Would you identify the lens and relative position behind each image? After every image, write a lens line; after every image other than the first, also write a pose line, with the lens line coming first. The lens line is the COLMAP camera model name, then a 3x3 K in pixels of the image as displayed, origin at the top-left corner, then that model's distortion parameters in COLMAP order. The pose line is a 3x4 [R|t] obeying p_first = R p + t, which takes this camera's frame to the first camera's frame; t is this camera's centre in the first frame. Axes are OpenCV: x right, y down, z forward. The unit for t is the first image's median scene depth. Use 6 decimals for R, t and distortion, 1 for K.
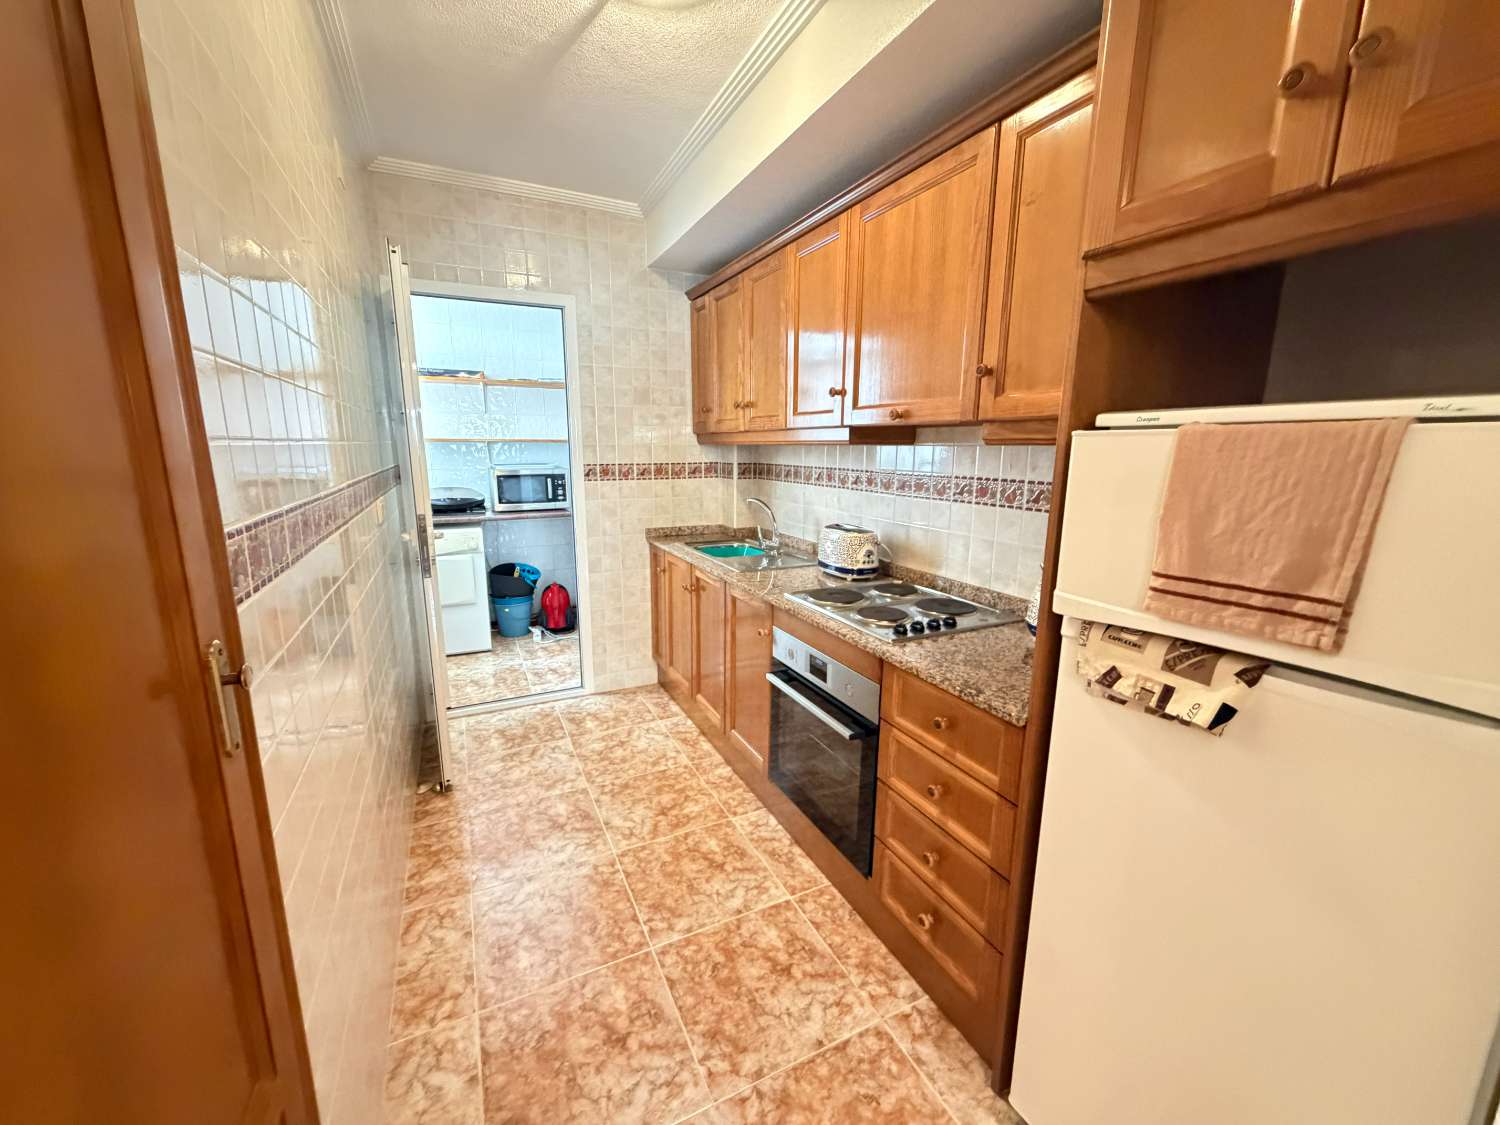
lens RADIAL K [[604.1, 0, 751.2], [0, 604.1, 568.4], [0, 0, 1]] dist [-0.003338, -0.000063]
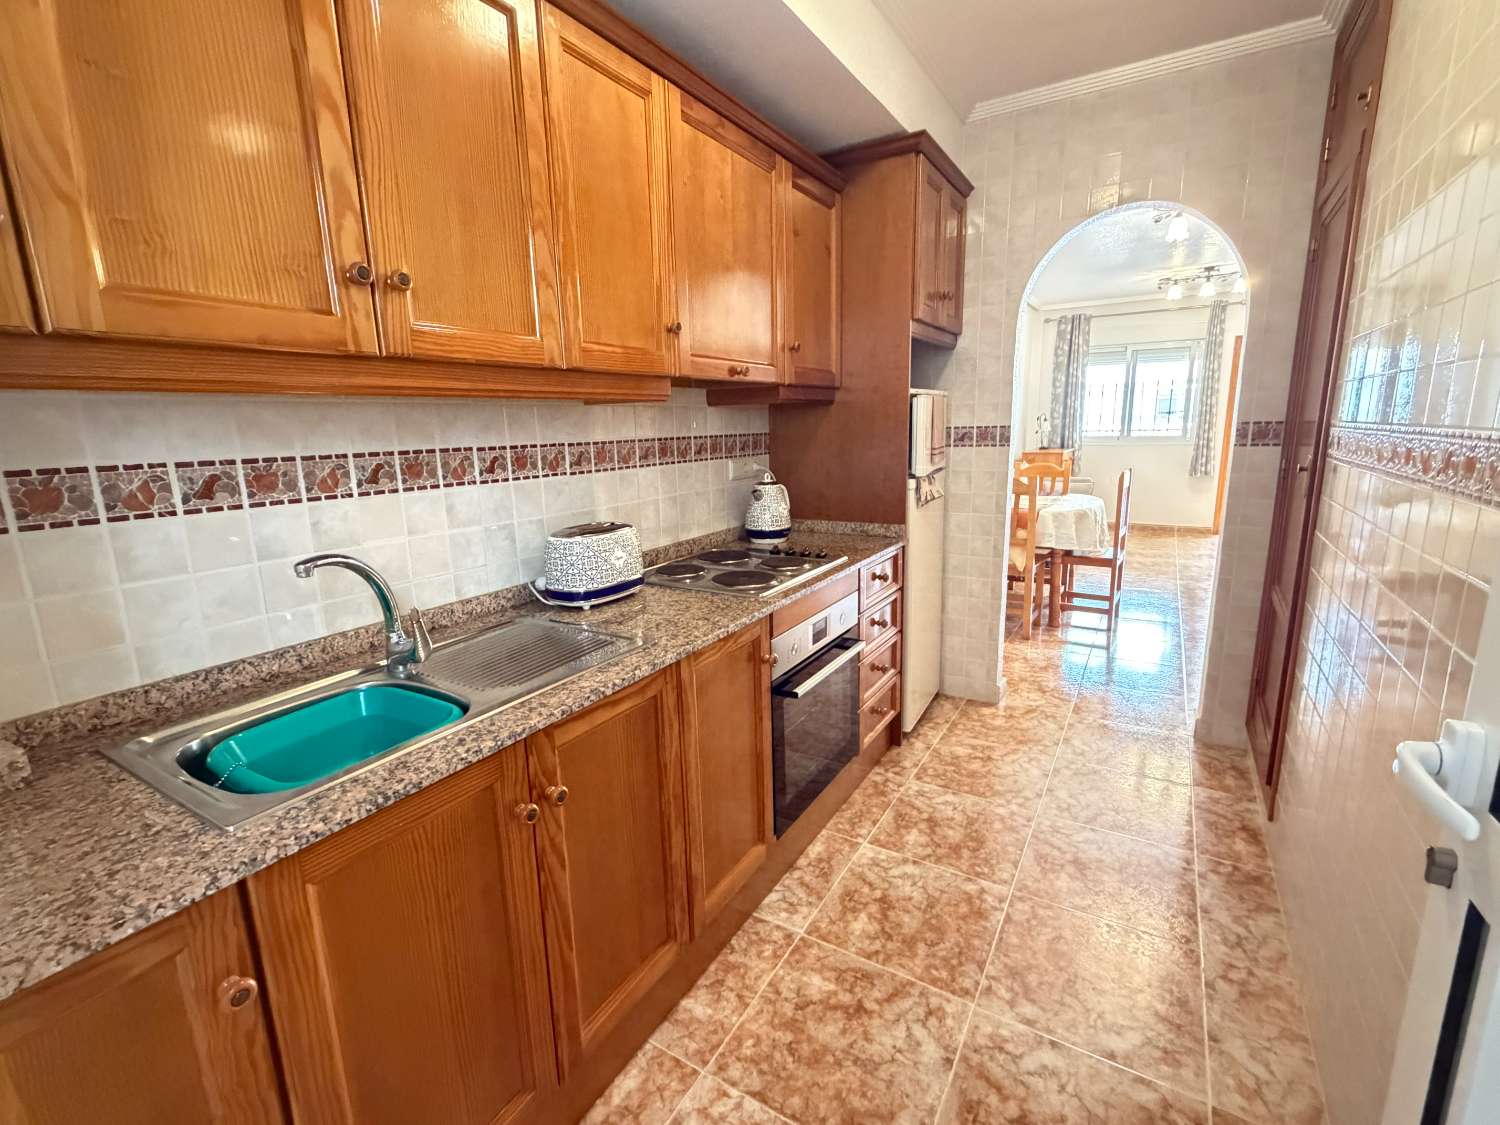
lens RADIAL K [[671.7, 0, 749.2], [0, 671.7, 560.3], [0, 0, 1]] dist [0.016441, -0.000659]
pose [[-0.539032, -0.191095, 0.820321, -0.606976], [0.164986, 0.931102, 0.325313, -0.281173], [-0.825968, 0.310696, -0.470366, 1.378510]]
